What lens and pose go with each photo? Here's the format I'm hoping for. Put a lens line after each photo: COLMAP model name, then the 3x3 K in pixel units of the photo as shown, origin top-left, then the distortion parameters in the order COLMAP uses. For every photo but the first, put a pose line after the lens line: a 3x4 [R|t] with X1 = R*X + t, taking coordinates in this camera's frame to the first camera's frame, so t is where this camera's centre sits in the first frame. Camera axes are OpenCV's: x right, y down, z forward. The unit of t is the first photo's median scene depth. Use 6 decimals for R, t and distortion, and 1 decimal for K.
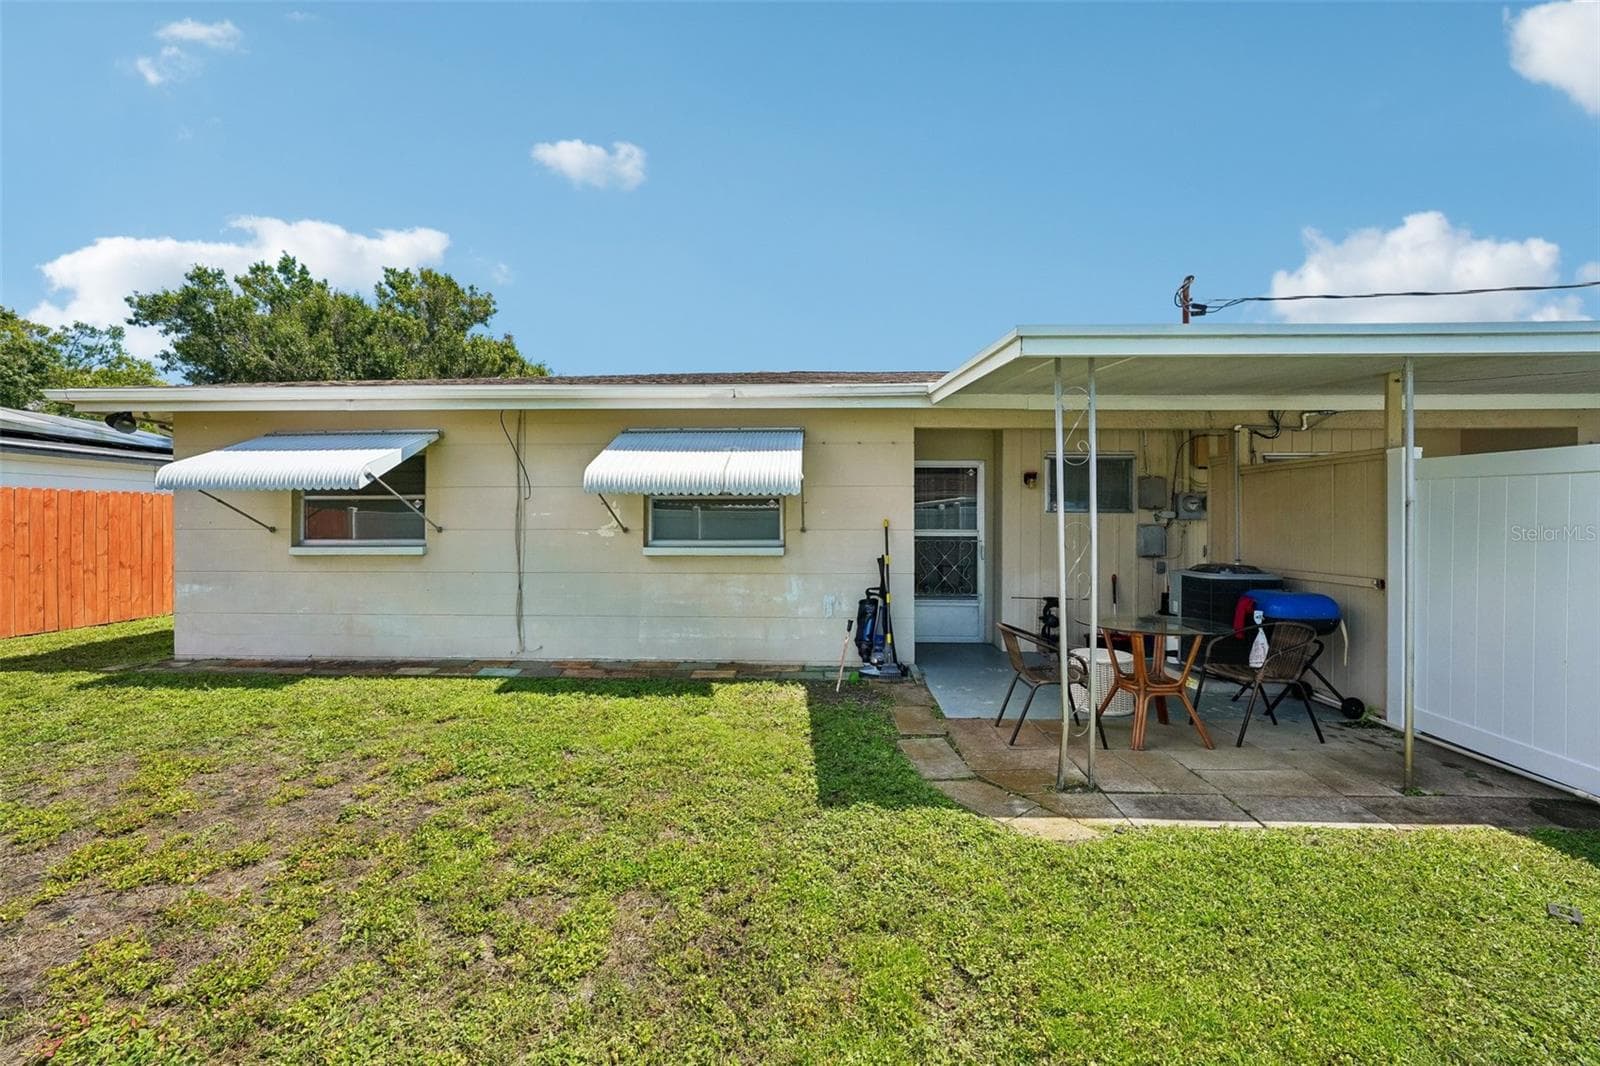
lens RADIAL K [[651.8, 0, 806.5], [0, 651.8, 526.1], [0, 0, 1]] dist [-0.018900, 0.007675]
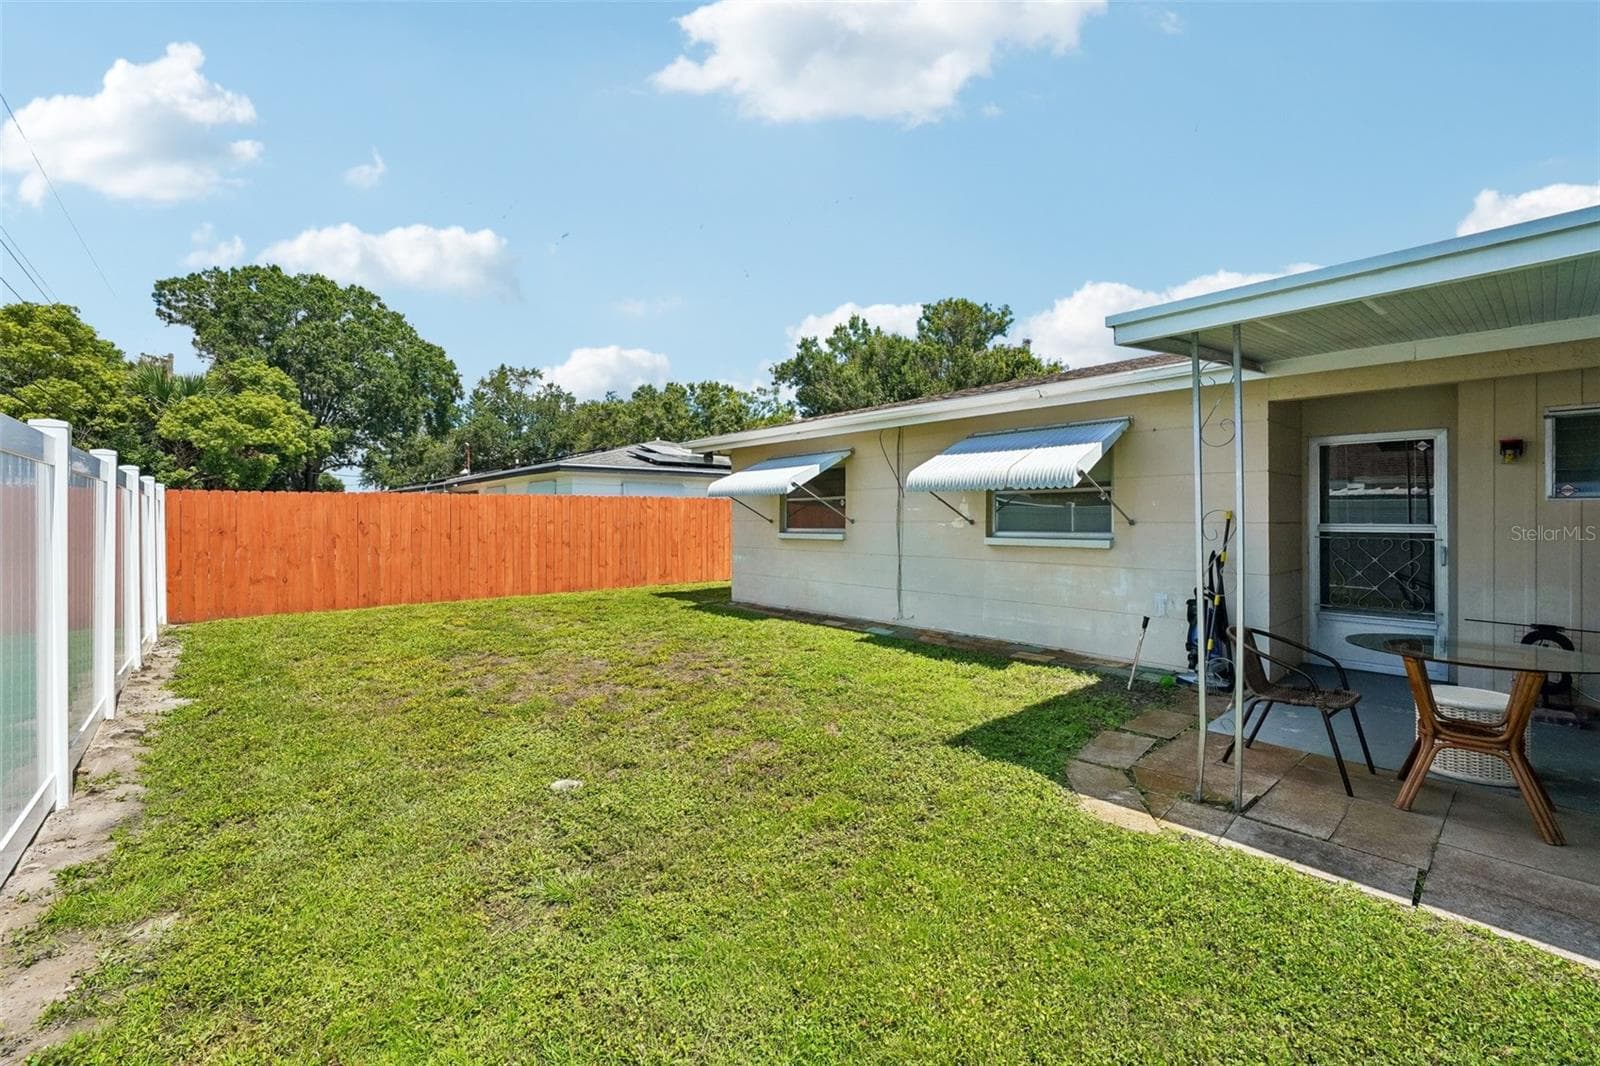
lens RADIAL K [[677.5, 0, 799.3], [0, 677.5, 518.4], [0, 0, 1]] dist [-0.006894, 0.000294]
pose [[0.677693, -0.001335, -0.735344, 0.324892], [-0.004164, 0.999975, -0.005653, 0.006072], [0.735333, 0.006893, 0.677671, -0.030093]]
